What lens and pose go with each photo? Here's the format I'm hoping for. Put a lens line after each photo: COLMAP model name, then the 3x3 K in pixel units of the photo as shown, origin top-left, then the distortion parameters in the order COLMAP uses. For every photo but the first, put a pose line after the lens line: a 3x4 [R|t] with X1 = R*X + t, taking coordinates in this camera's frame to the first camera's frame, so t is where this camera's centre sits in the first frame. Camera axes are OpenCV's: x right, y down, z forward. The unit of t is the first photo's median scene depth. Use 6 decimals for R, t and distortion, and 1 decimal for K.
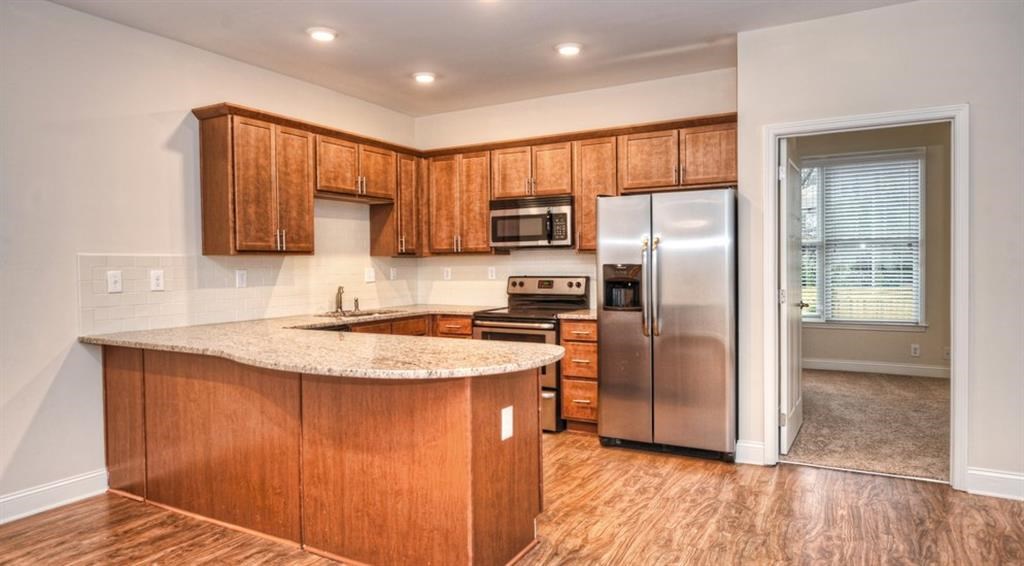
lens RADIAL K [[596.3, 0, 521.1], [0, 596.3, 278.7], [0, 0, 1]] dist [0.000389, 0.000002]
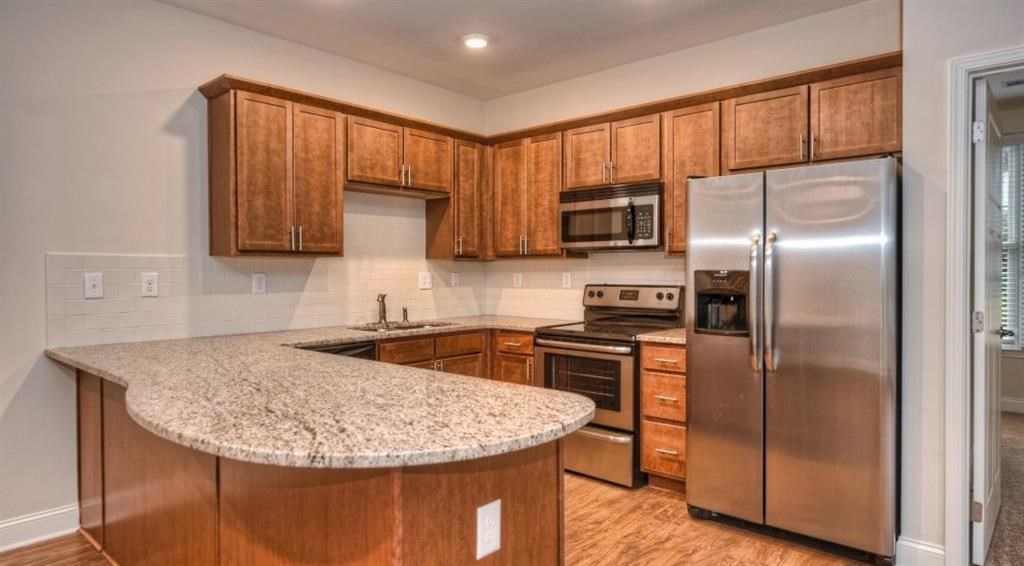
lens RADIAL K [[596.3, 0, 511.8], [0, 596.3, 279.2], [0, 0, 1]] dist [0.000389, 0.000002]
pose [[0.977617, 0.011144, -0.210095, 0.065660], [-0.013154, 0.999880, -0.008174, -0.003874], [0.209979, 0.010755, 0.977647, 0.216918]]
